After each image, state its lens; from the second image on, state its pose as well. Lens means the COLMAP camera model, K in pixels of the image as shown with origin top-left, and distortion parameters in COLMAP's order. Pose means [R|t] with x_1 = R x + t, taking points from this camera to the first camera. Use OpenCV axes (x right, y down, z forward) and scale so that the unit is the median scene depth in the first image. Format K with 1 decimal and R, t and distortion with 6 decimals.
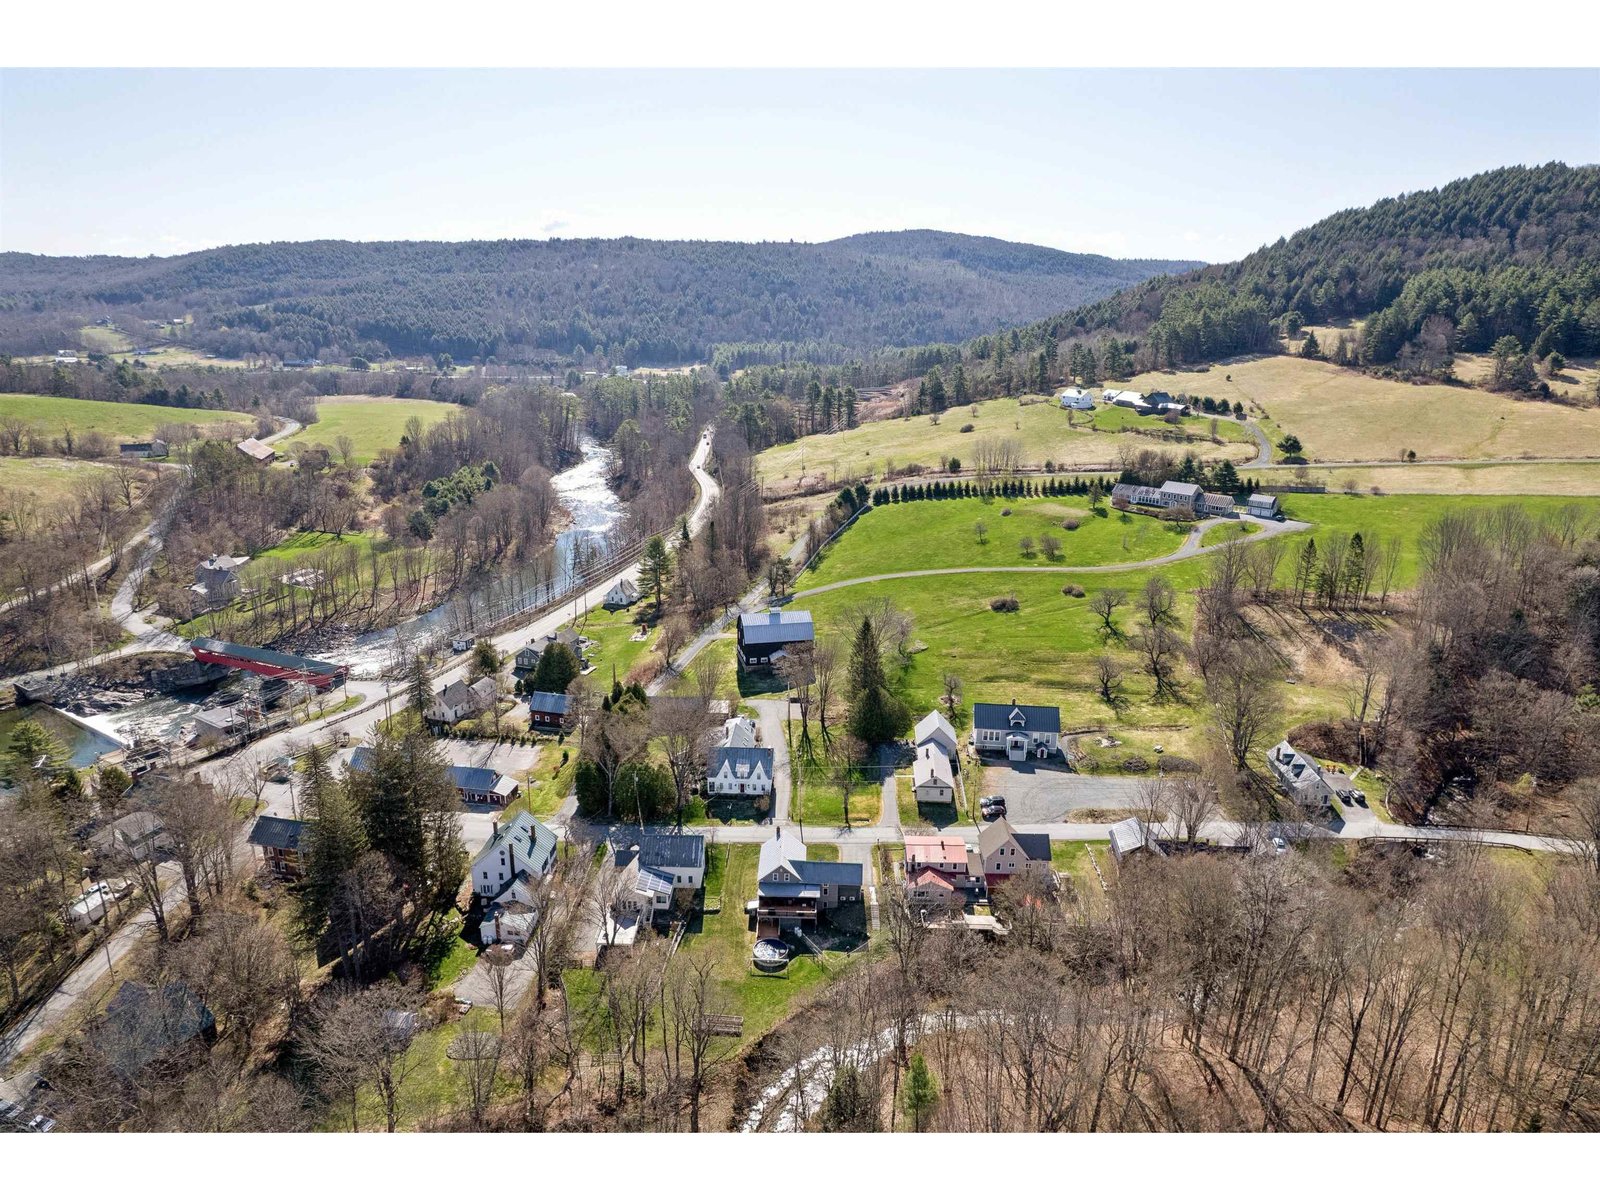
lens RADIAL K [[1011.1, 0, 827.4], [0, 1011.1, 626.6], [0, 0, 1]] dist [-0.069926, 0.055772]
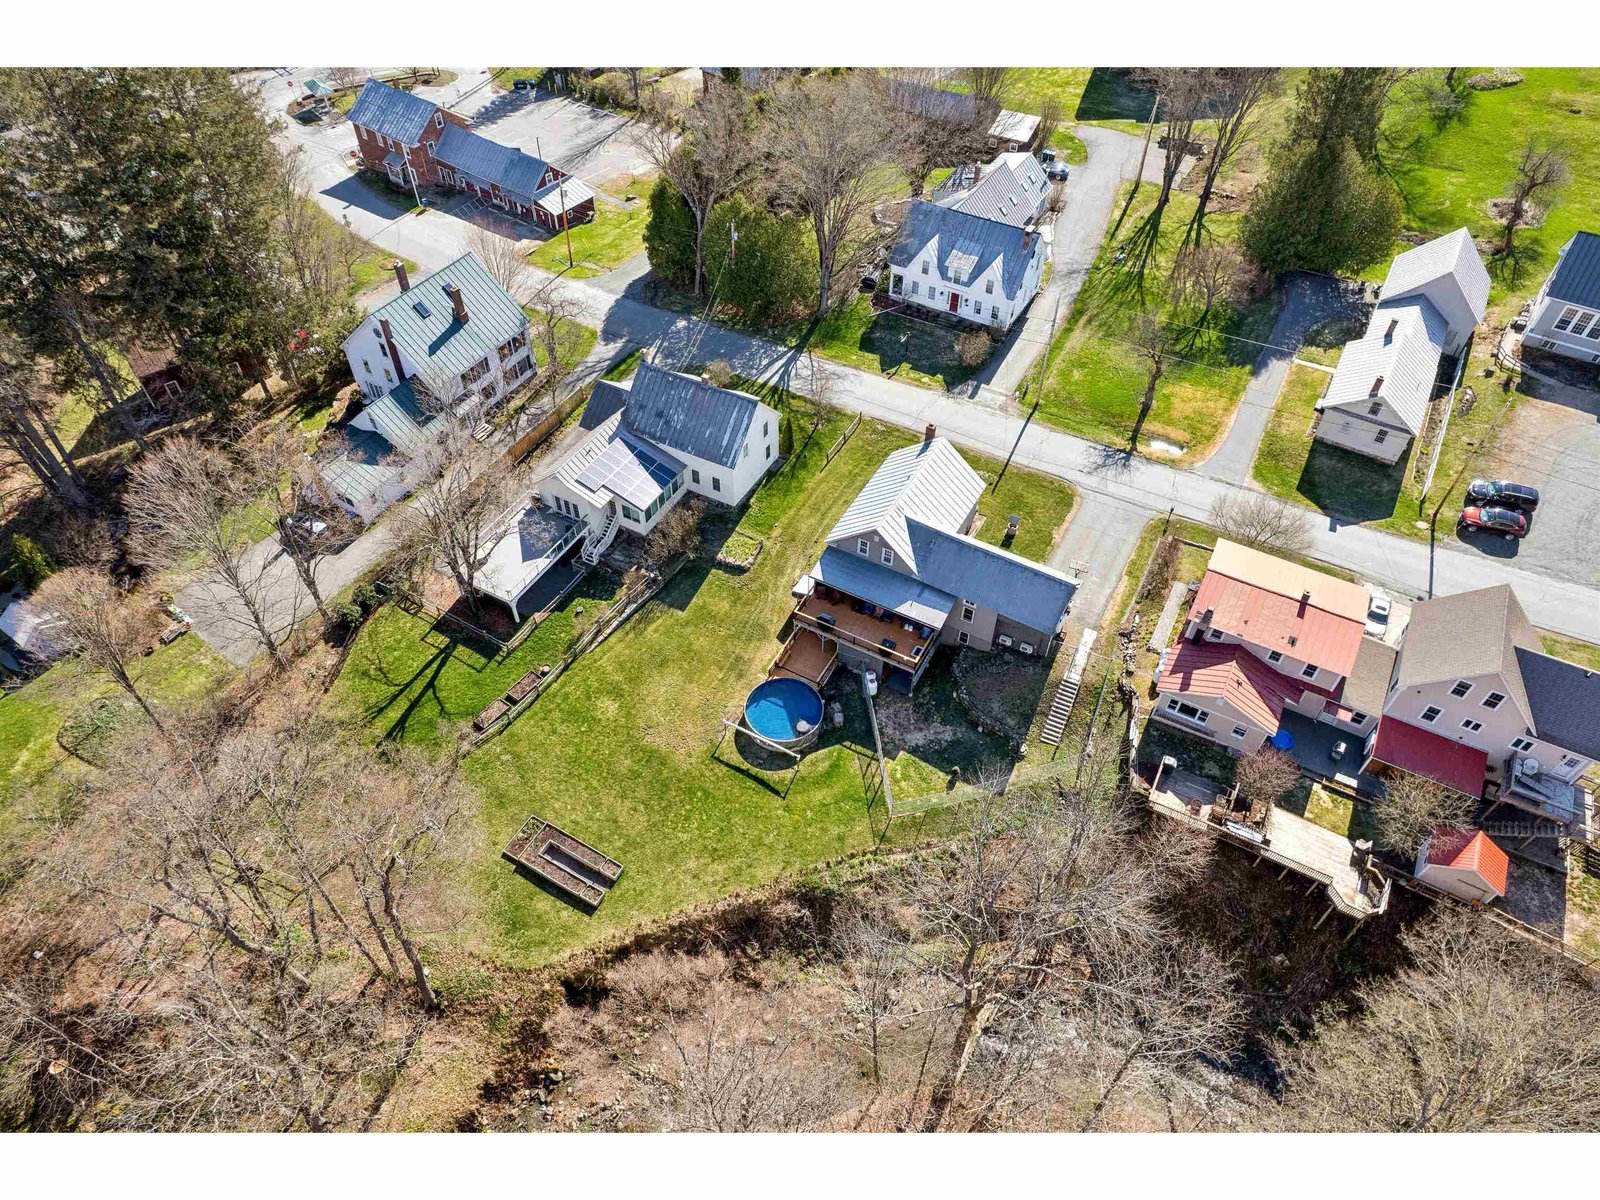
lens RADIAL K [[1018.8, 0, 800.0], [0, 1018.8, 600.0], [0, 0, 1]] dist [-0.086695, 0.081447]
pose [[0.874596, 0.349819, -0.335722, 0.064205], [-0.137421, 0.842874, 0.520268, 0.038256], [0.464970, -0.408889, 0.785246, 0.528352]]
